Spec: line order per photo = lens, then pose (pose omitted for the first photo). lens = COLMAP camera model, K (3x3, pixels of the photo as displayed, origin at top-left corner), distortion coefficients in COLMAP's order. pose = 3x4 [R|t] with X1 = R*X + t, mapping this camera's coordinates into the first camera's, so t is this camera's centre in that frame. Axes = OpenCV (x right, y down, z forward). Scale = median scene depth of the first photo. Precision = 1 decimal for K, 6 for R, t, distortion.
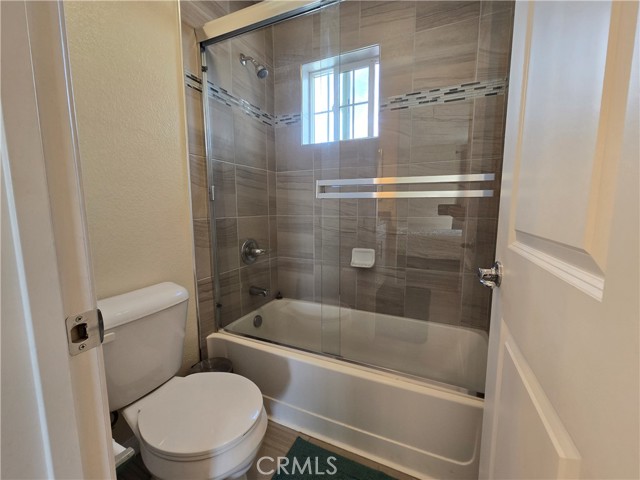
lens RADIAL K [[263.0, 0, 320.7], [0, 263.0, 238.1], [0, 0, 1]] dist [-0.000987, -0.000222]
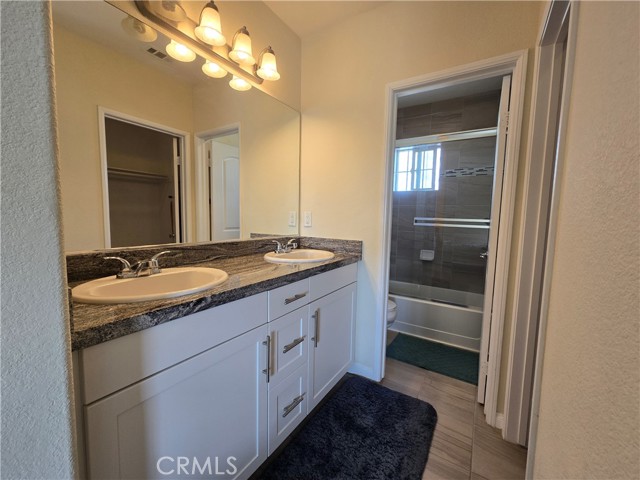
lens RADIAL K [[263.0, 0, 319.8], [0, 263.0, 241.2], [0, 0, 1]] dist [-0.000987, -0.000222]
pose [[0.990205, 0.036609, -0.134735, -0.322679], [-0.039401, 0.999059, -0.018111, 0.040589], [0.133946, 0.023243, 0.990716, -0.878263]]
